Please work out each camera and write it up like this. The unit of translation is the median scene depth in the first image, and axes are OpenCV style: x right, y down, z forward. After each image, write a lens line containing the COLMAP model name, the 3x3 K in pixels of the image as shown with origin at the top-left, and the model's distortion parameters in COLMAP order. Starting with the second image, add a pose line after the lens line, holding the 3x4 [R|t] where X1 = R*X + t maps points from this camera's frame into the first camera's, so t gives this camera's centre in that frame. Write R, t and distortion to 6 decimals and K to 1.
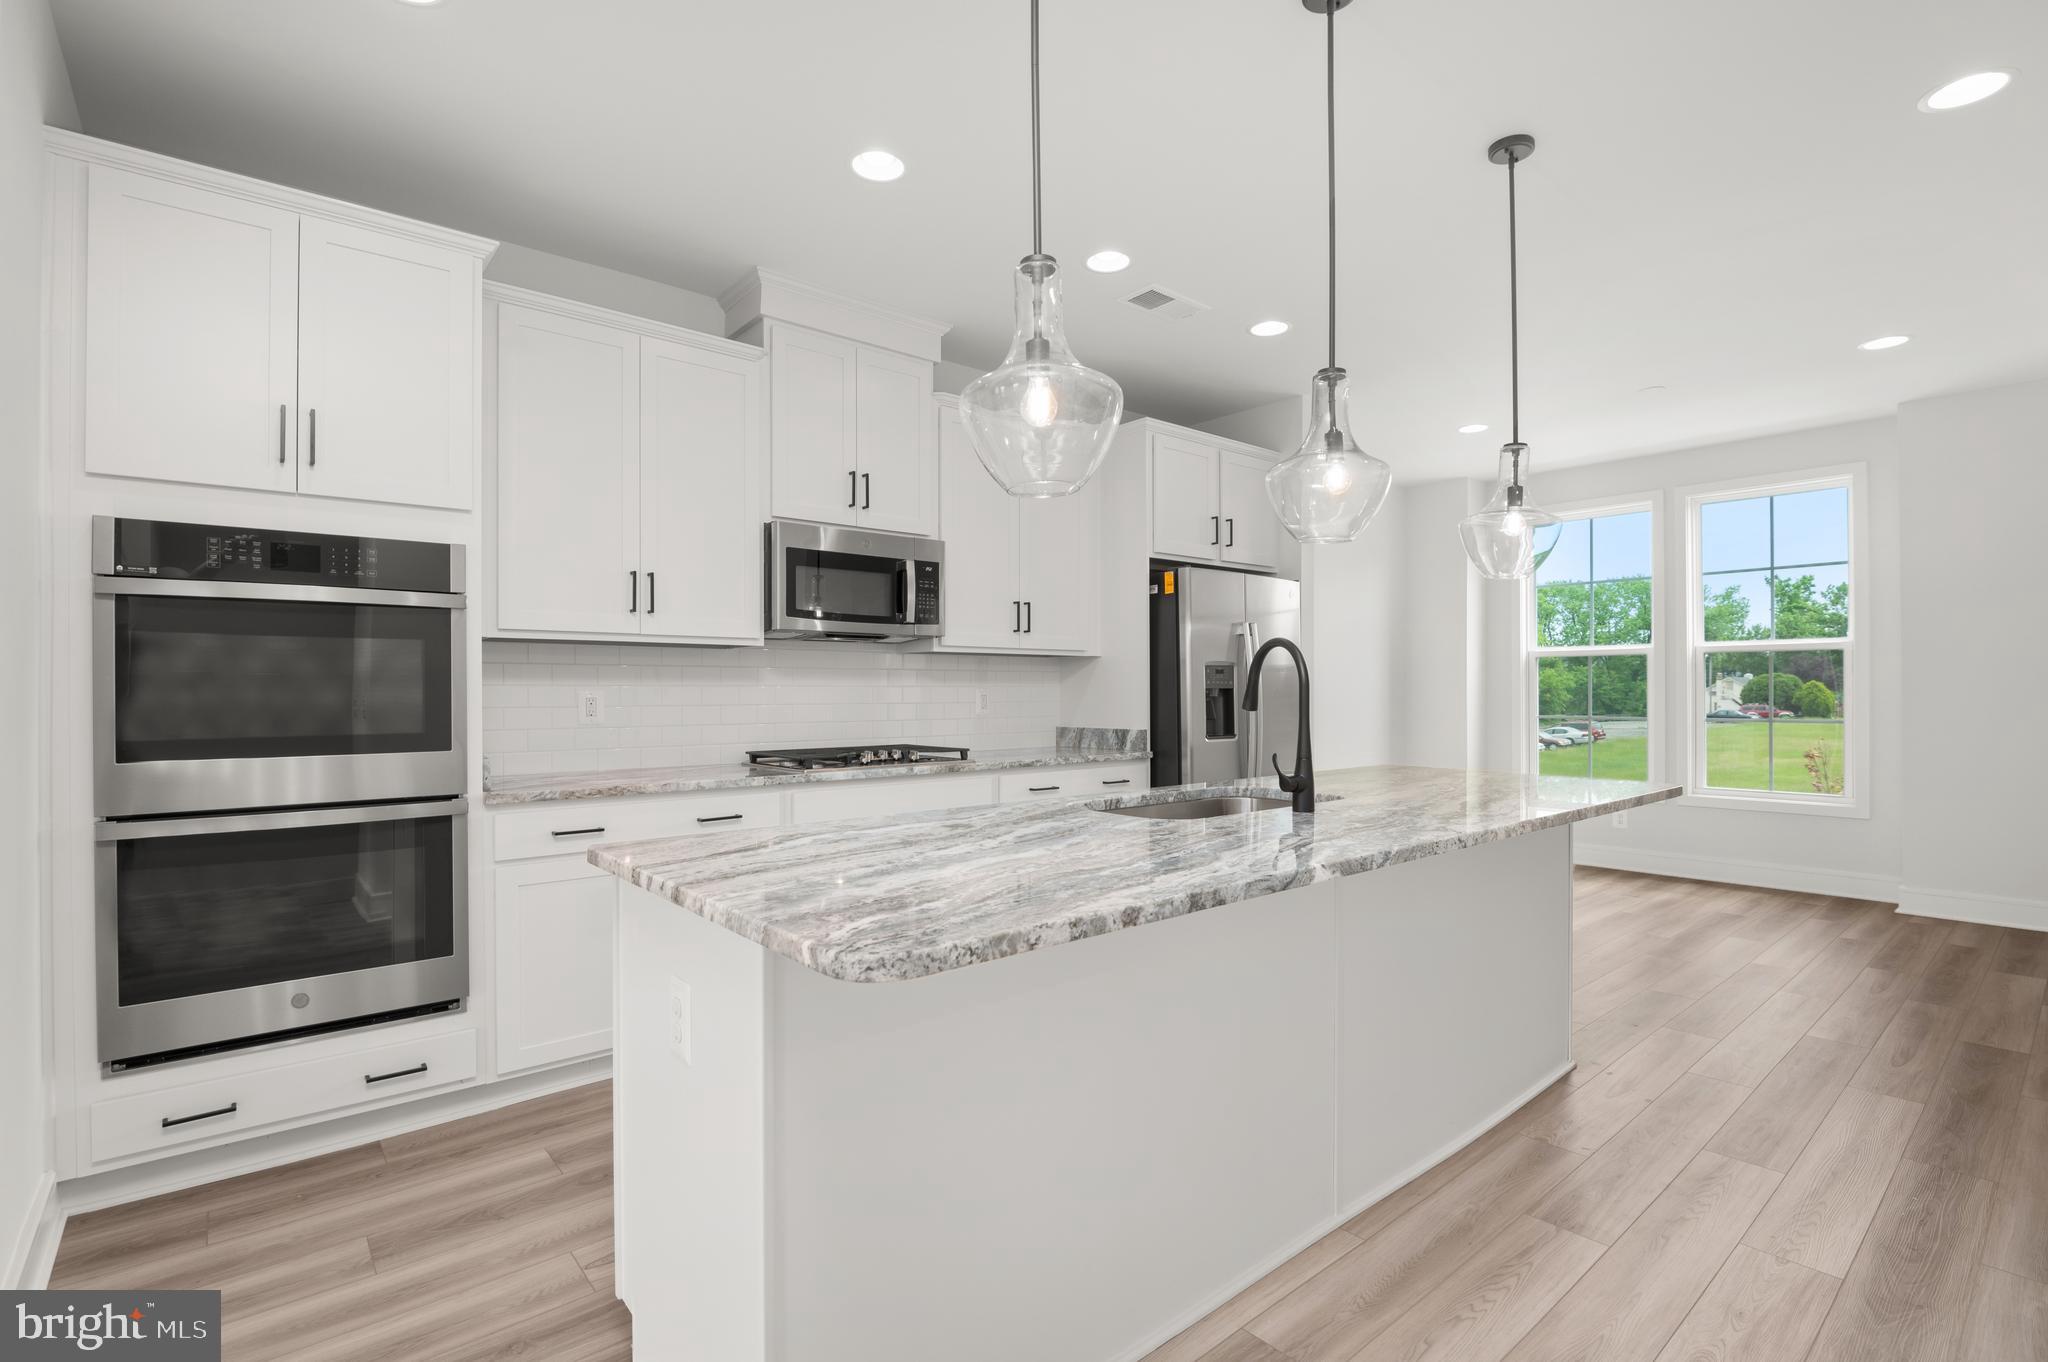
lens RADIAL K [[942.6, 0, 1017.8], [0, 942.6, 692.0], [0, 0, 1]] dist [-0.005120, -0.008439]
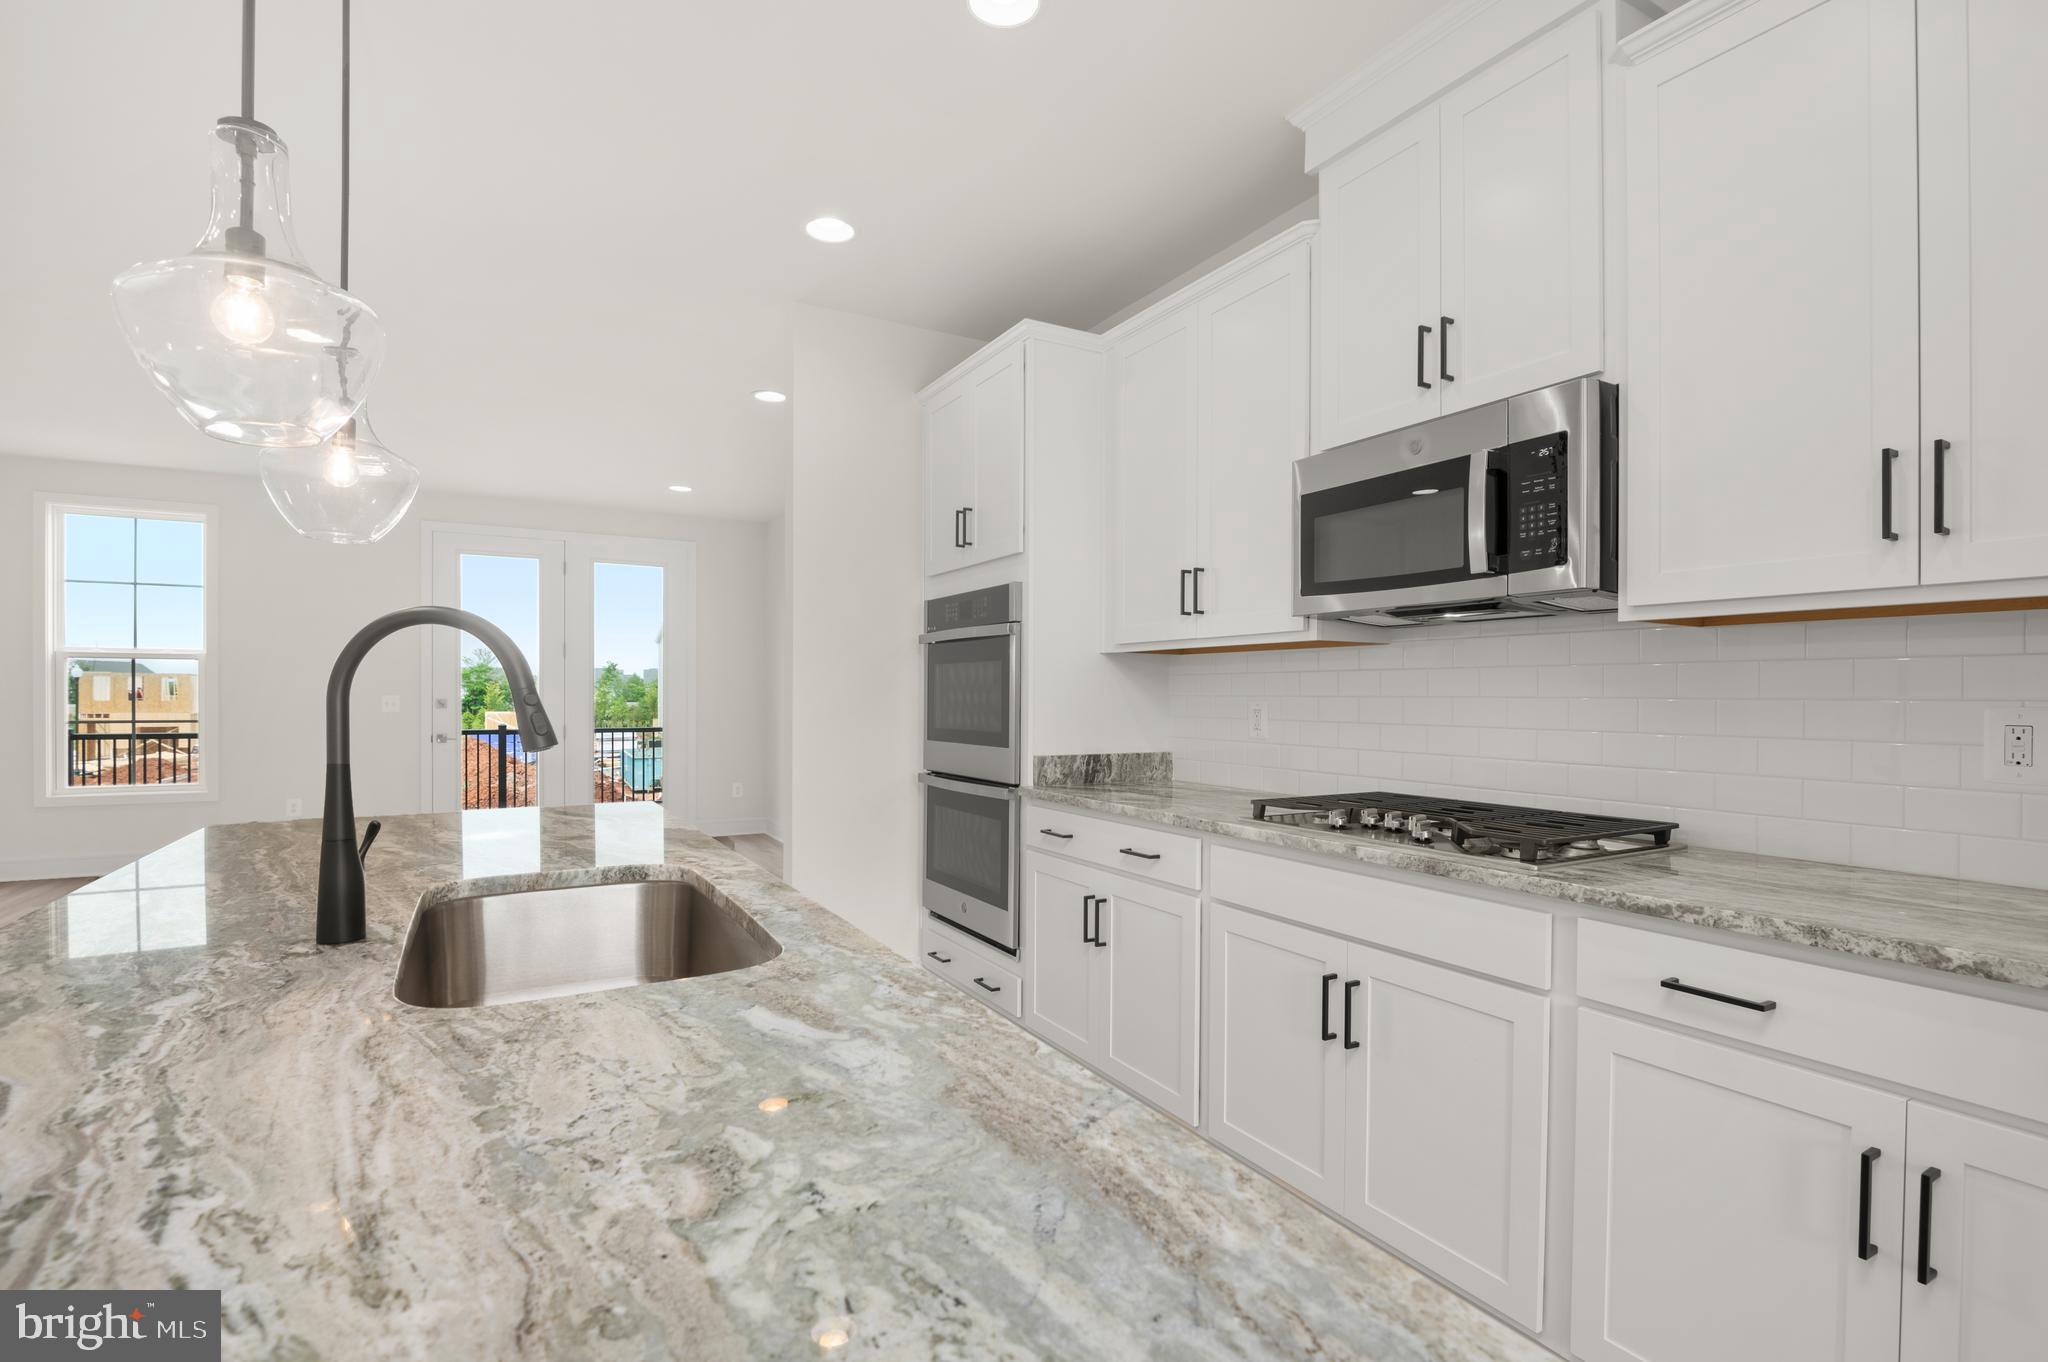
lens RADIAL K [[951.9, 0, 1023.5], [0, 951.9, 698.9], [0, 0, 1]] dist [-0.003683, -0.010628]
pose [[-0.177719, 0.005180, -0.984068, 0.433640], [-0.004452, 0.999972, 0.006068, -0.007667], [0.984071, 0.005459, -0.177691, 0.843819]]
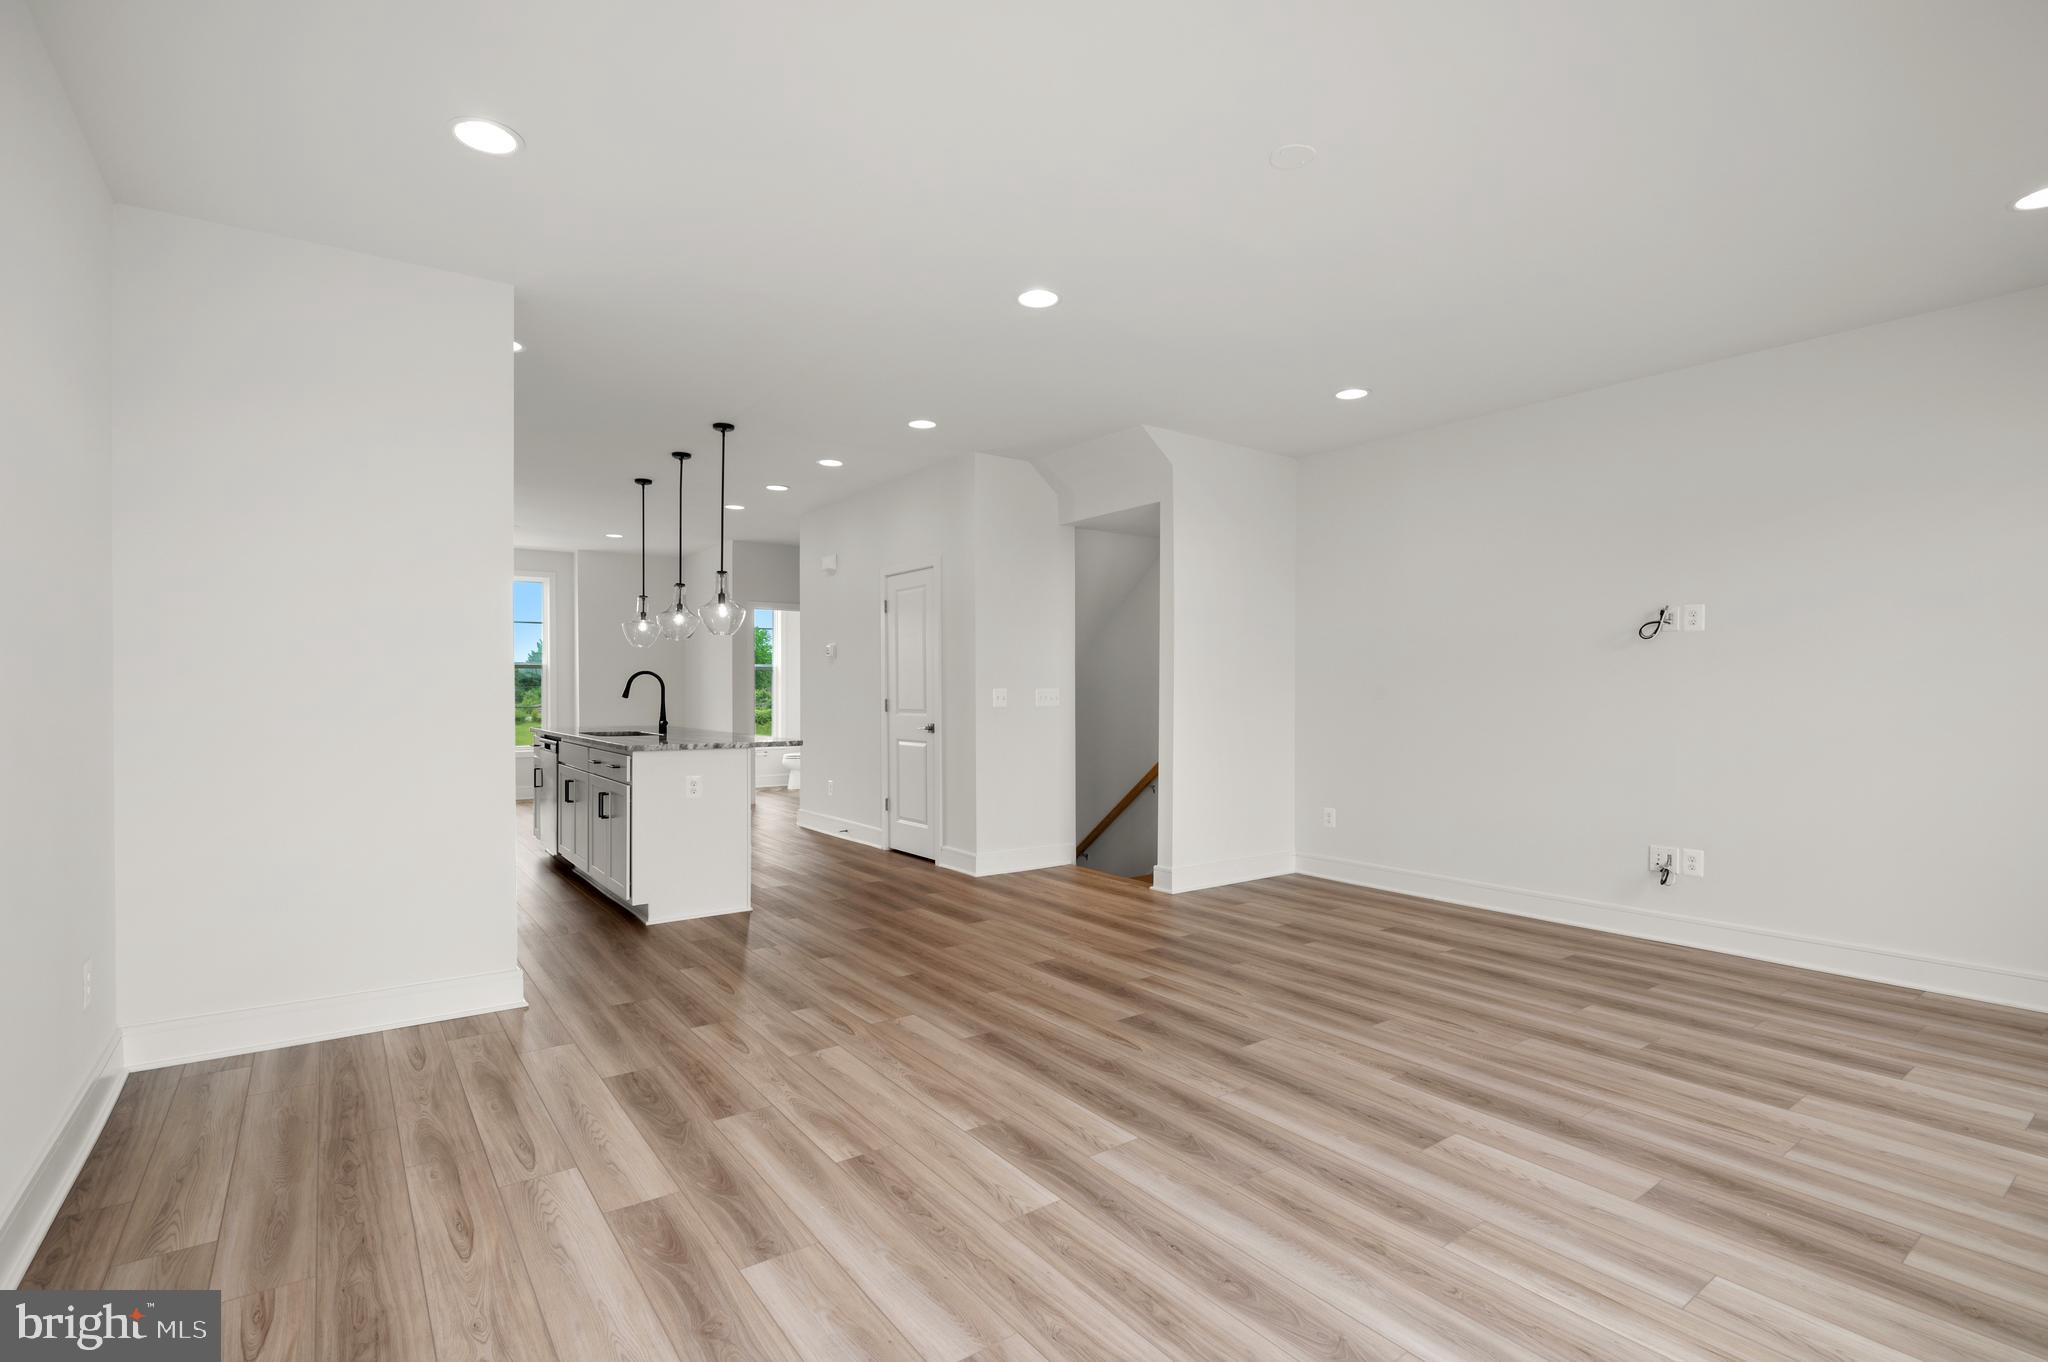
lens RADIAL K [[951.9, 0, 1023.5], [0, 951.9, 698.9], [0, 0, 1]] dist [-0.003683, -0.010628]
pose [[0.064877, -0.006804, 0.997870, -1.433998], [-0.000526, 0.999976, 0.006852, 0.002131], [-0.997893, -0.000969, 0.064872, -0.157815]]
